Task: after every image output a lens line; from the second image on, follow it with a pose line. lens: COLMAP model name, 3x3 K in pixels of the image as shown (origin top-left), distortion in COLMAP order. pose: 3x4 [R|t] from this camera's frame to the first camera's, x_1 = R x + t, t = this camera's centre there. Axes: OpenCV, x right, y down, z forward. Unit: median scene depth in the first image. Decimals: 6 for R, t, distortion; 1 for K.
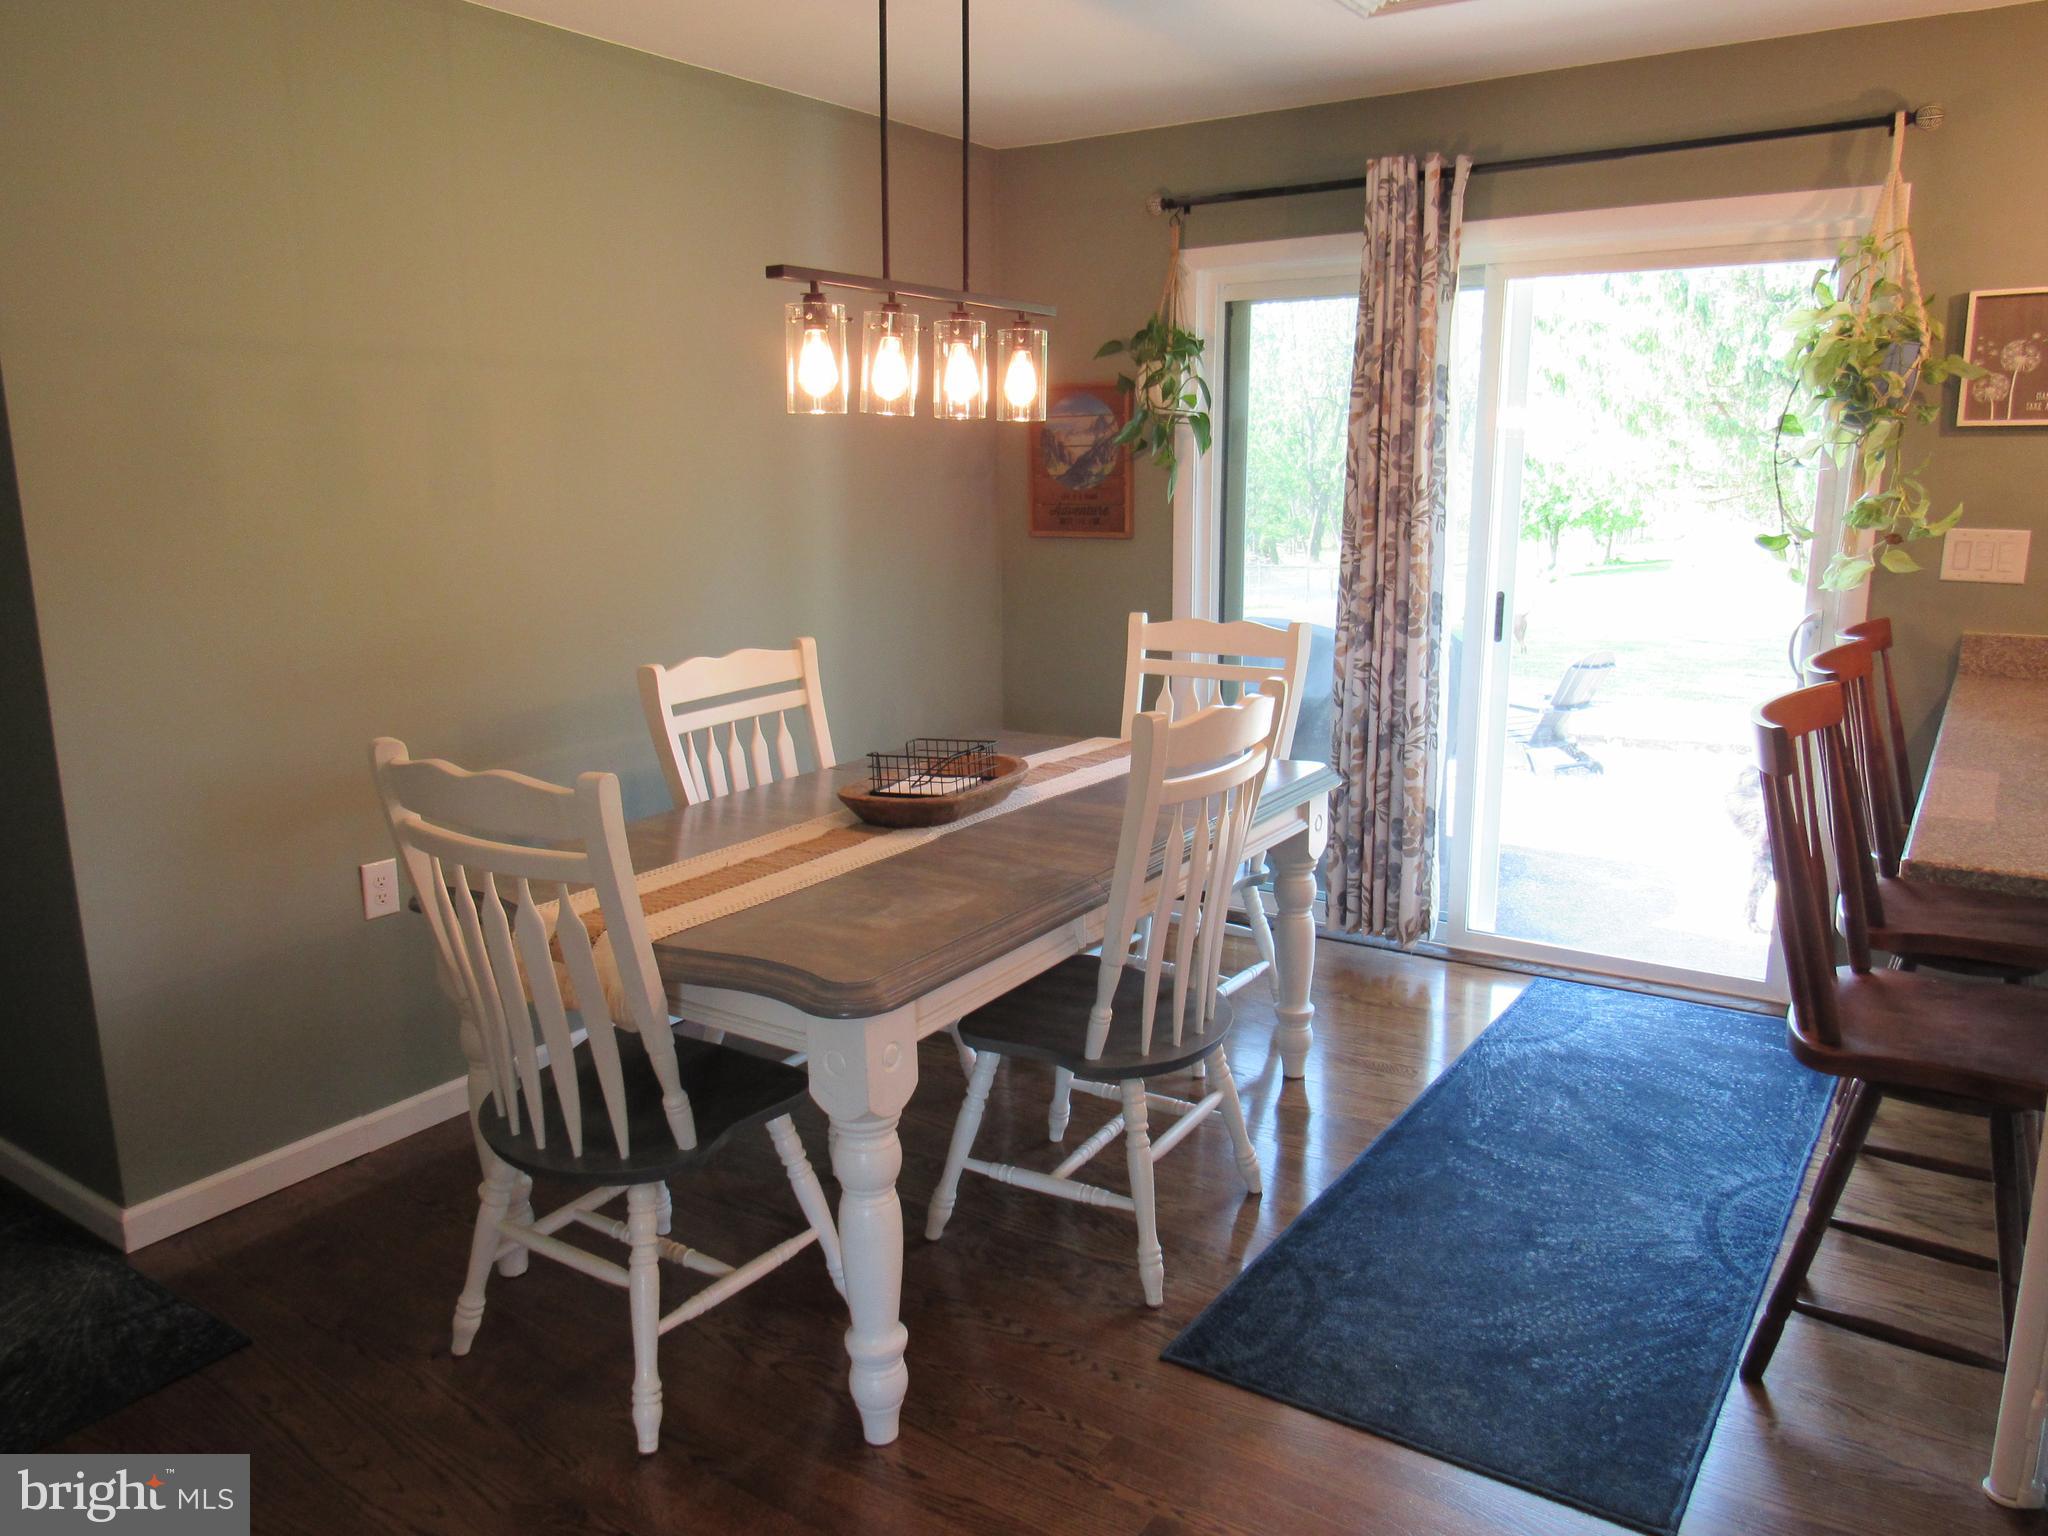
lens RADIAL K [[1468.0, 0, 1024.0], [0, 1468.0, 768.0], [0, 0, 1]] dist [-0.030845, -0.001043]
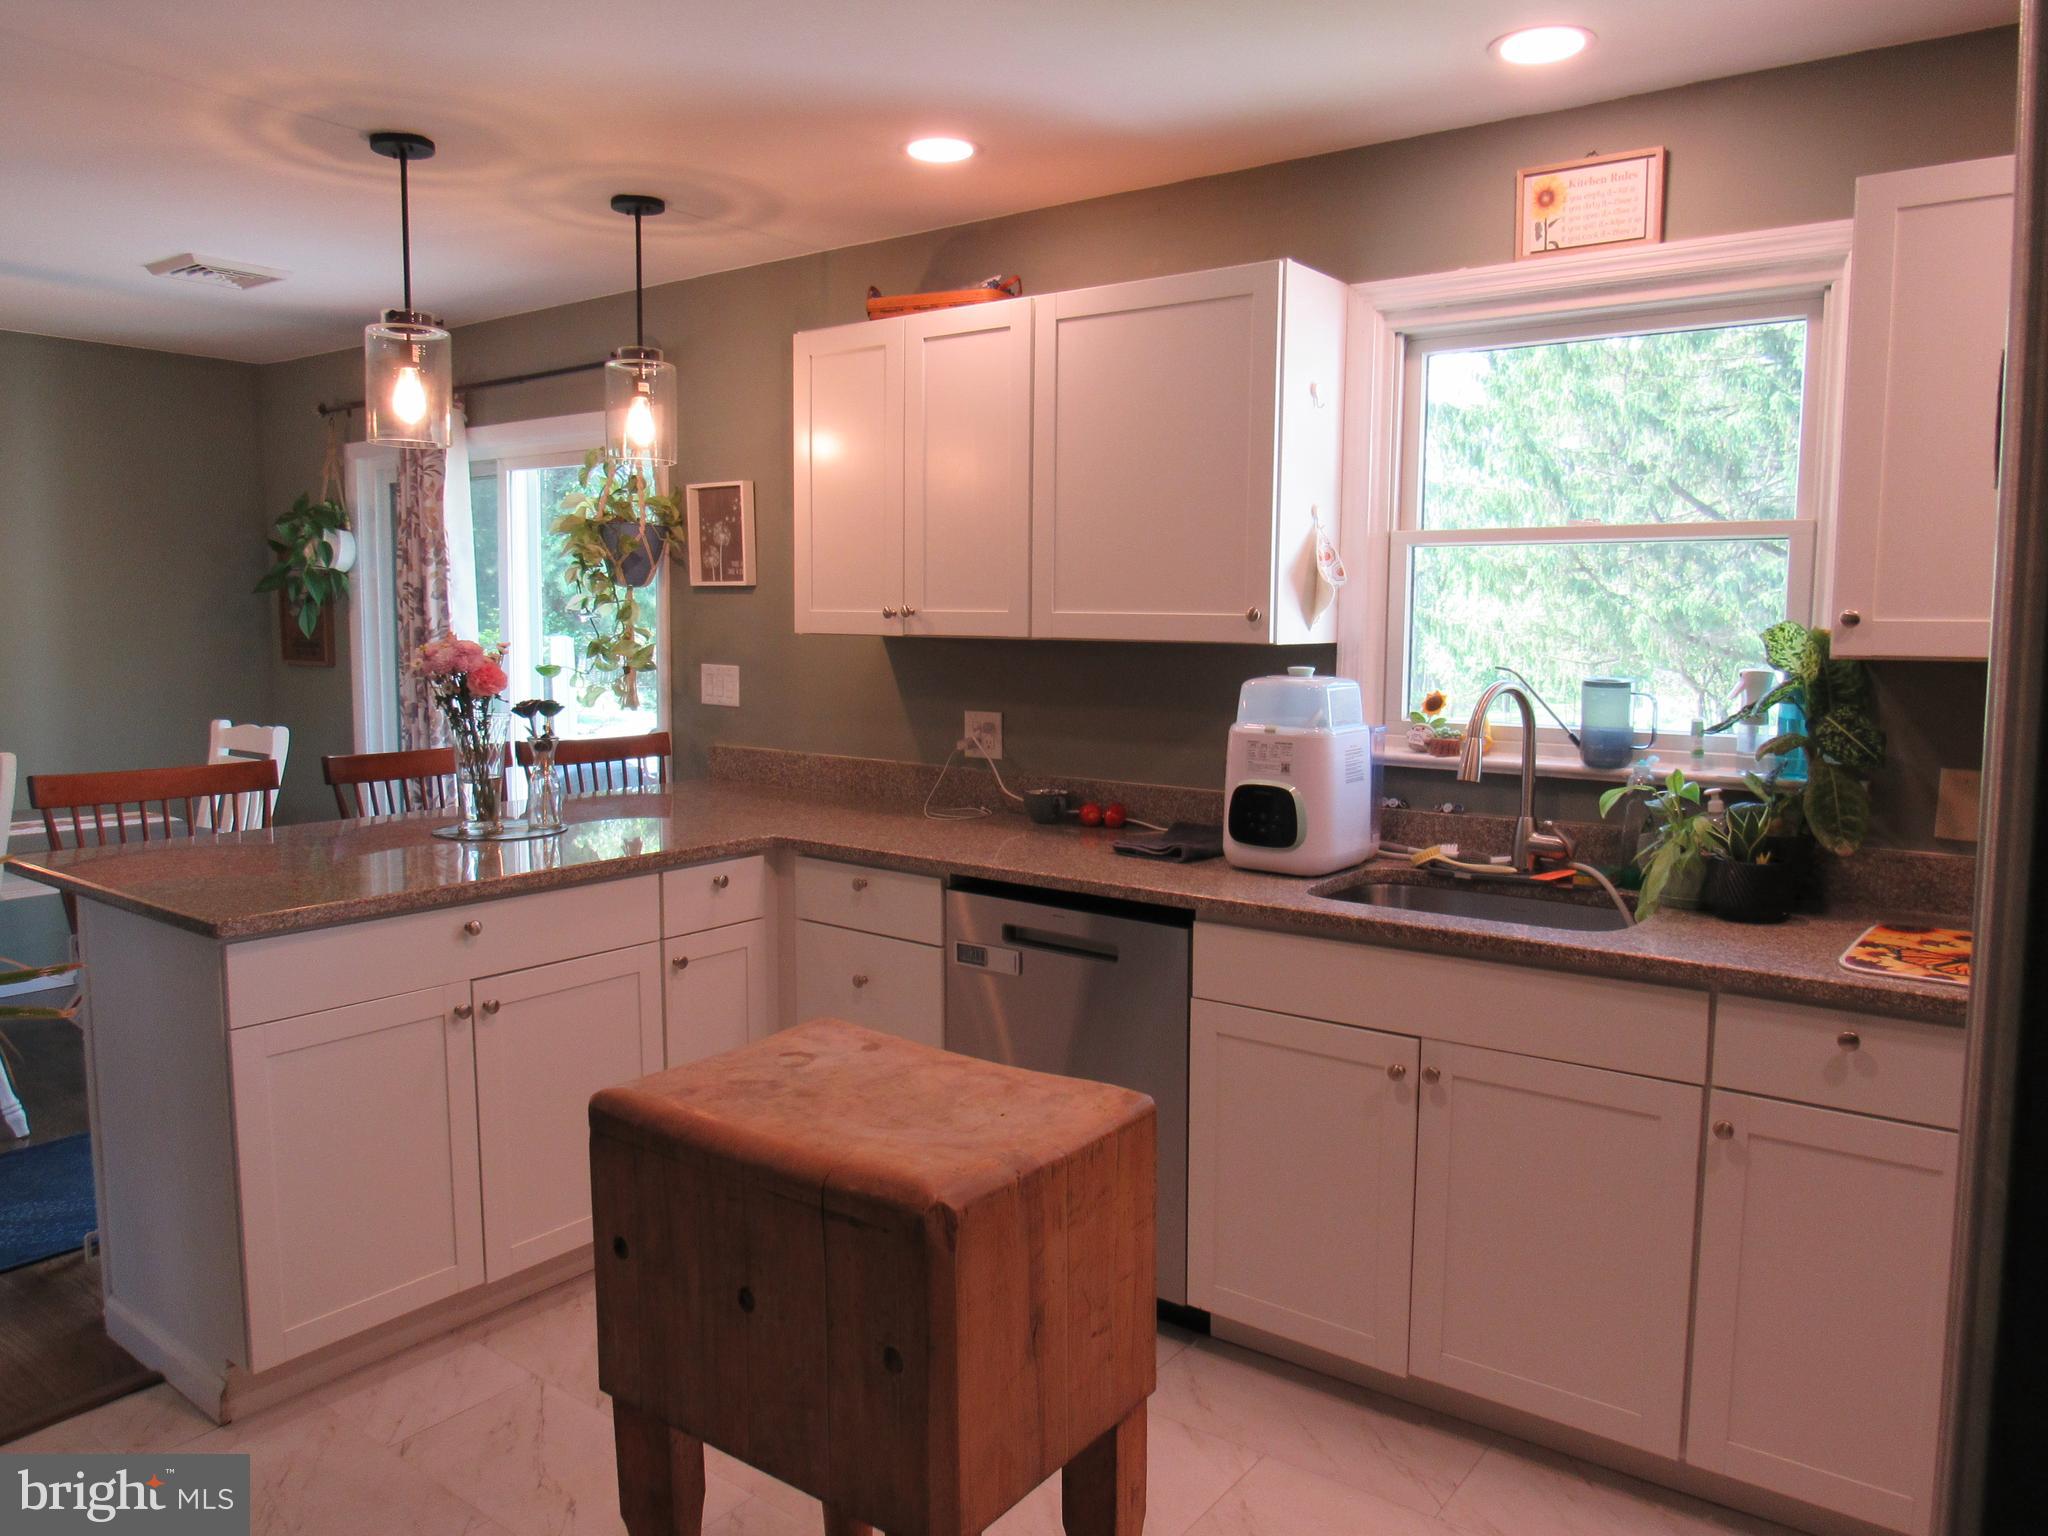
lens RADIAL K [[1468.0, 0, 1024.0], [0, 1468.0, 768.0], [0, 0, 1]] dist [-0.030845, -0.001043]
pose [[0.998053, 0.027460, -0.056001, 0.912707], [-0.032901, 0.994574, -0.098688, 0.042320], [0.052987, 0.100338, 0.993541, -0.250044]]
